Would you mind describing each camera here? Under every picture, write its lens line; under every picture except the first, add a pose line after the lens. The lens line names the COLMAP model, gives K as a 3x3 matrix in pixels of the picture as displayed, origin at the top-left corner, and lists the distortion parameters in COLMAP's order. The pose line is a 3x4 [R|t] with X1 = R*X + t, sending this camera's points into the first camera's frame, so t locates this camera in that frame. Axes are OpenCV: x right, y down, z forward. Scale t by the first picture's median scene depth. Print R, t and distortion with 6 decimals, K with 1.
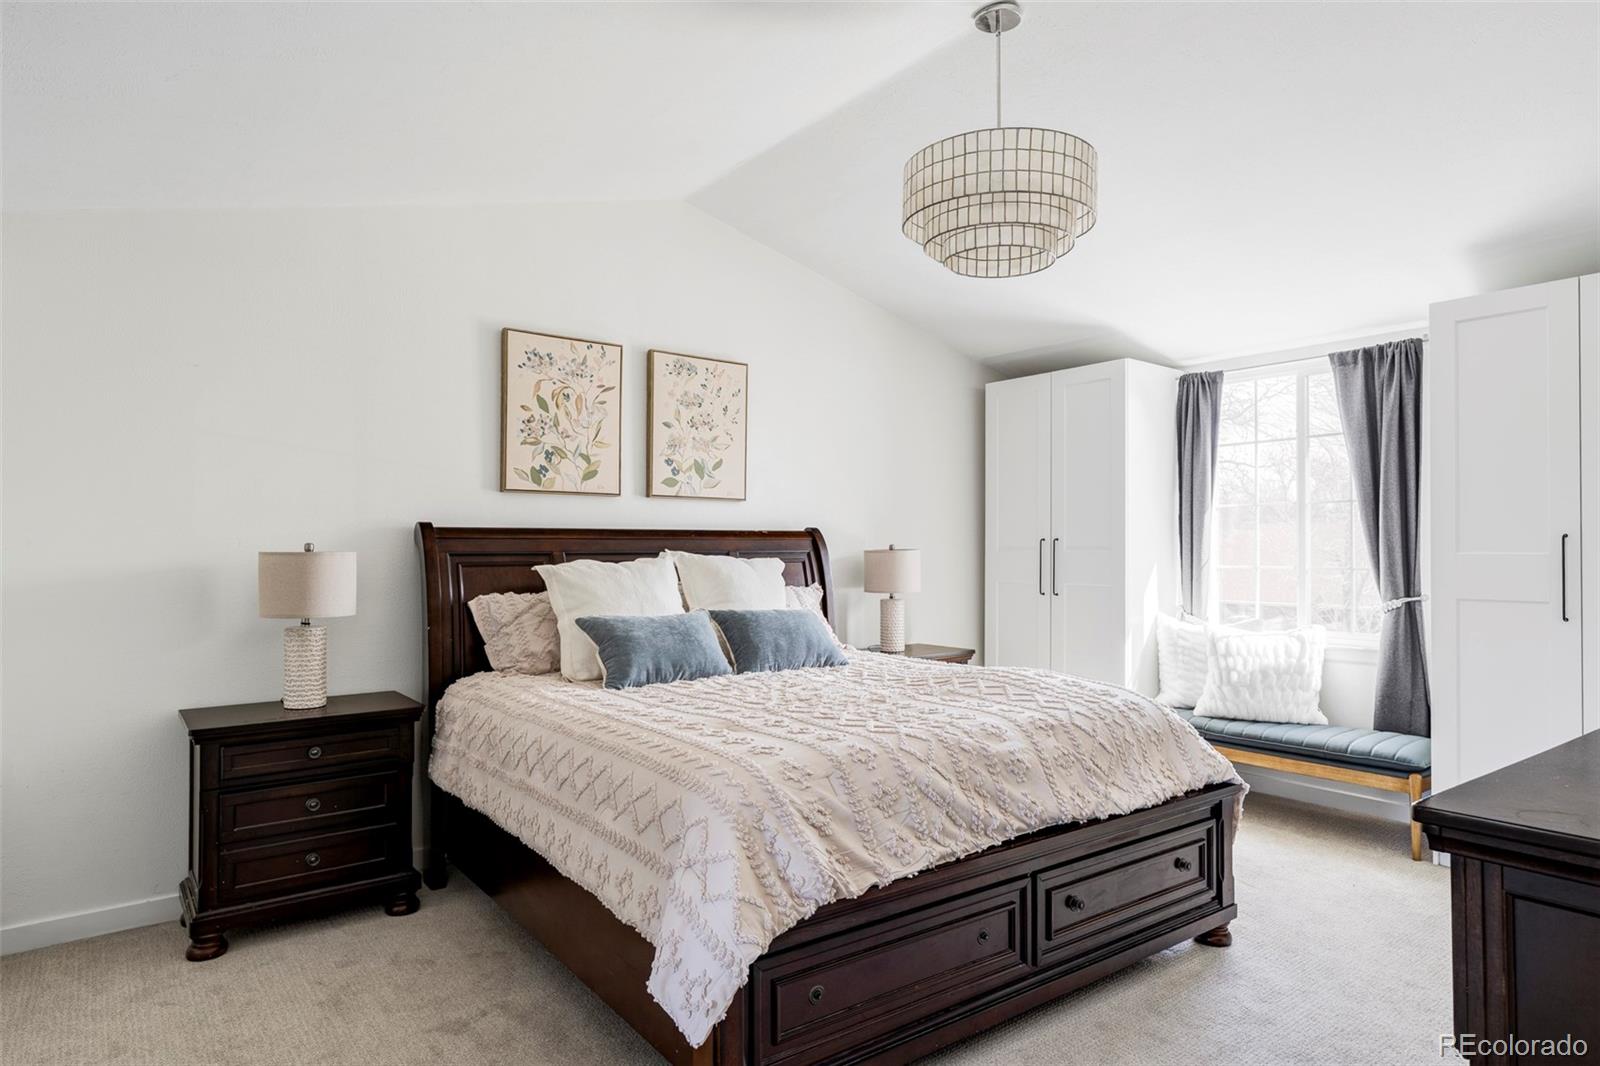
lens RADIAL K [[925.6, 0, 804.0], [0, 925.6, 530.1], [0, 0, 1]] dist [-0.004090, 0.000462]
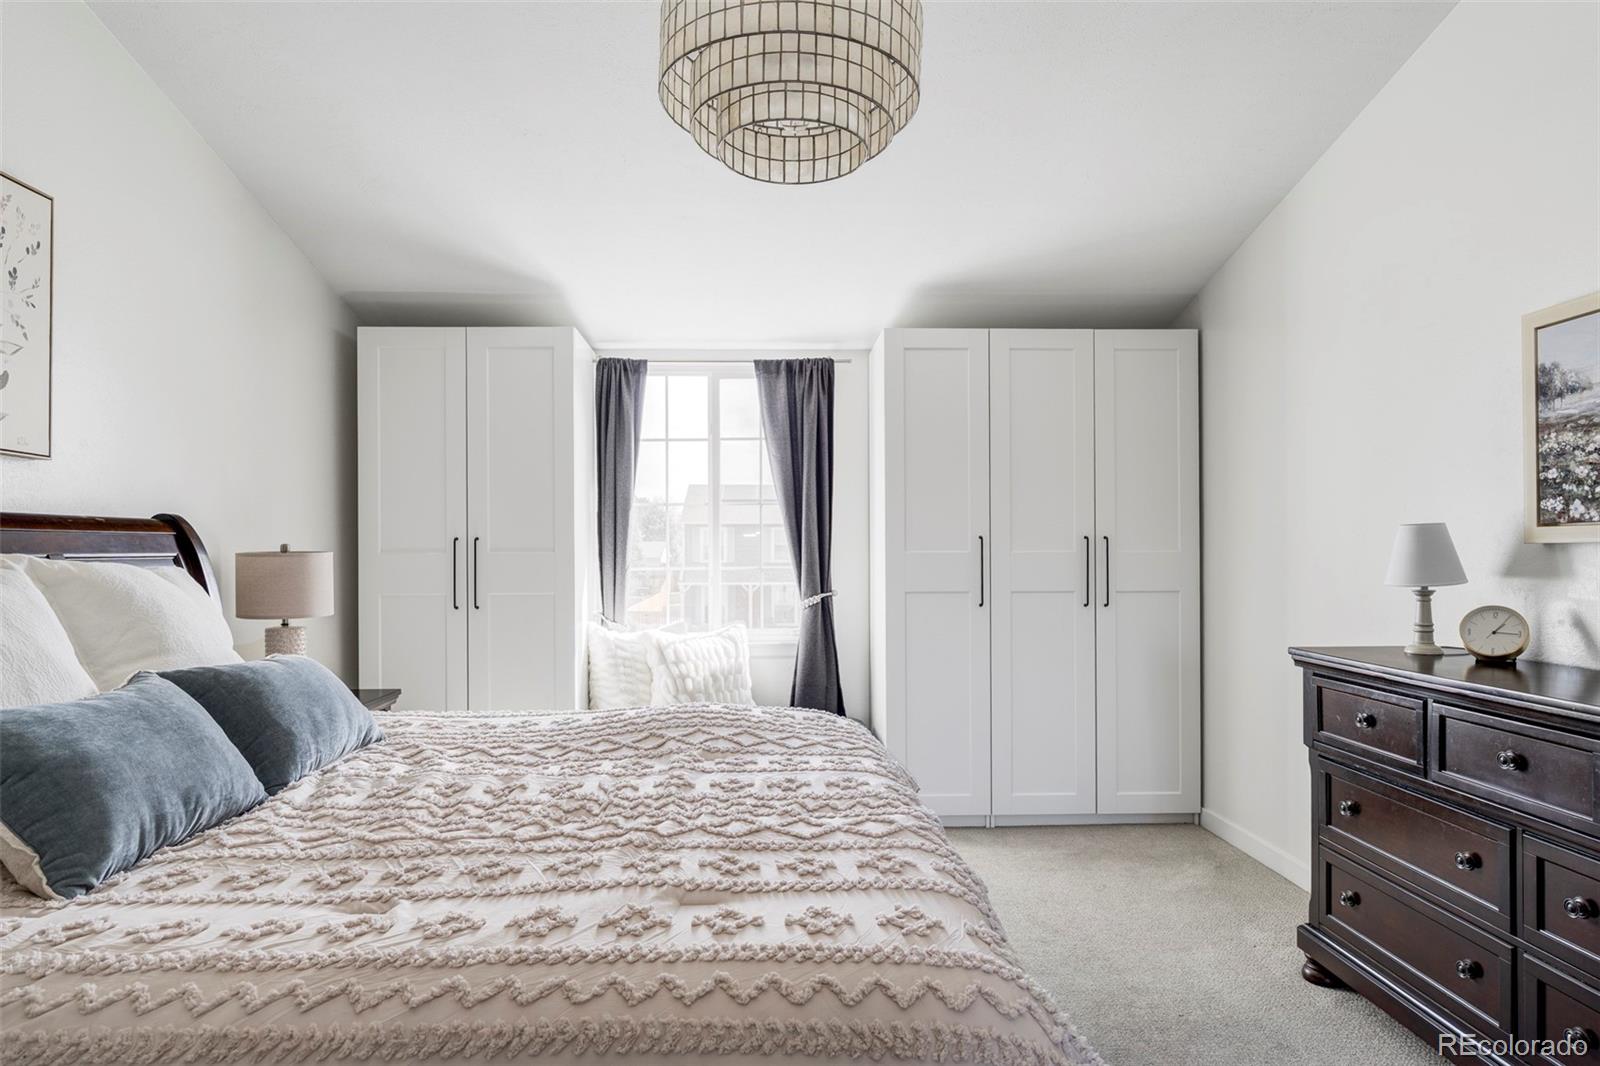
lens RADIAL K [[925.6, 0, 795.4], [0, 925.6, 546.4], [0, 0, 1]] dist [-0.004090, 0.000462]
pose [[0.591312, 0.002215, 0.806440, -0.236609], [-0.012265, 0.999905, 0.006246, 0.009977], [-0.806350, -0.013584, 0.591283, 0.351247]]
